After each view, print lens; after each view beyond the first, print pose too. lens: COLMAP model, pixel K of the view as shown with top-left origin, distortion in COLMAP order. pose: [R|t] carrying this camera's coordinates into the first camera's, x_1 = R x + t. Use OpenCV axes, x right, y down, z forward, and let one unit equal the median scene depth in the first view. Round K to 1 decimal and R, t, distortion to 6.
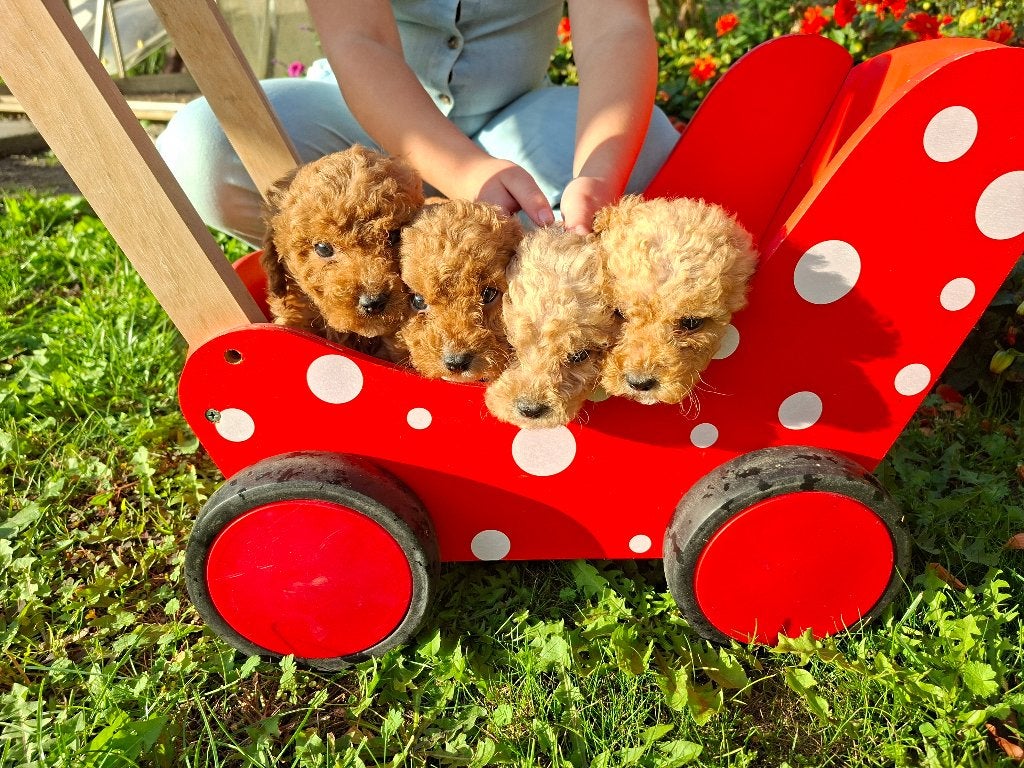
lens RADIAL K [[753.0, 0, 512.0], [0, 753.0, 384.0], [0, 0, 1]] dist [0.032801, -0.026971]
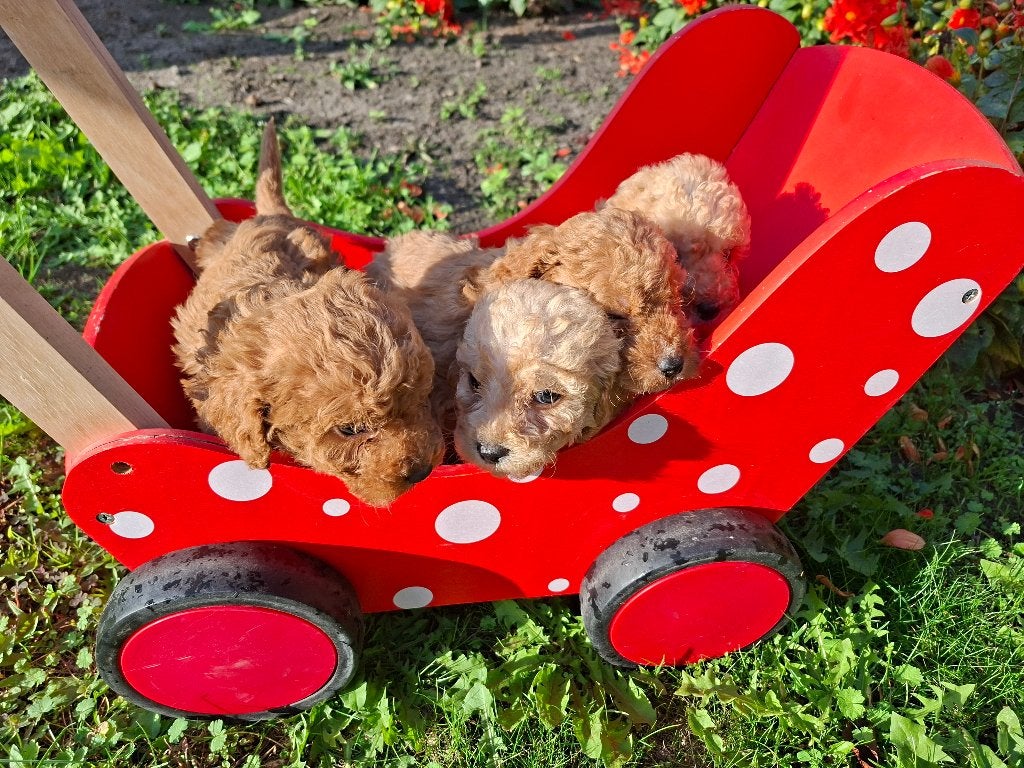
lens RADIAL K [[762.8, 0, 512.0], [0, 762.8, 384.0], [0, 0, 1]] dist [0.001636, -0.002058]
pose [[0.991176, -0.029262, 0.129280, -0.021271], [-0.005419, 0.965568, 0.260096, -0.345600], [-0.132439, -0.258502, 0.956889, 0.088428]]
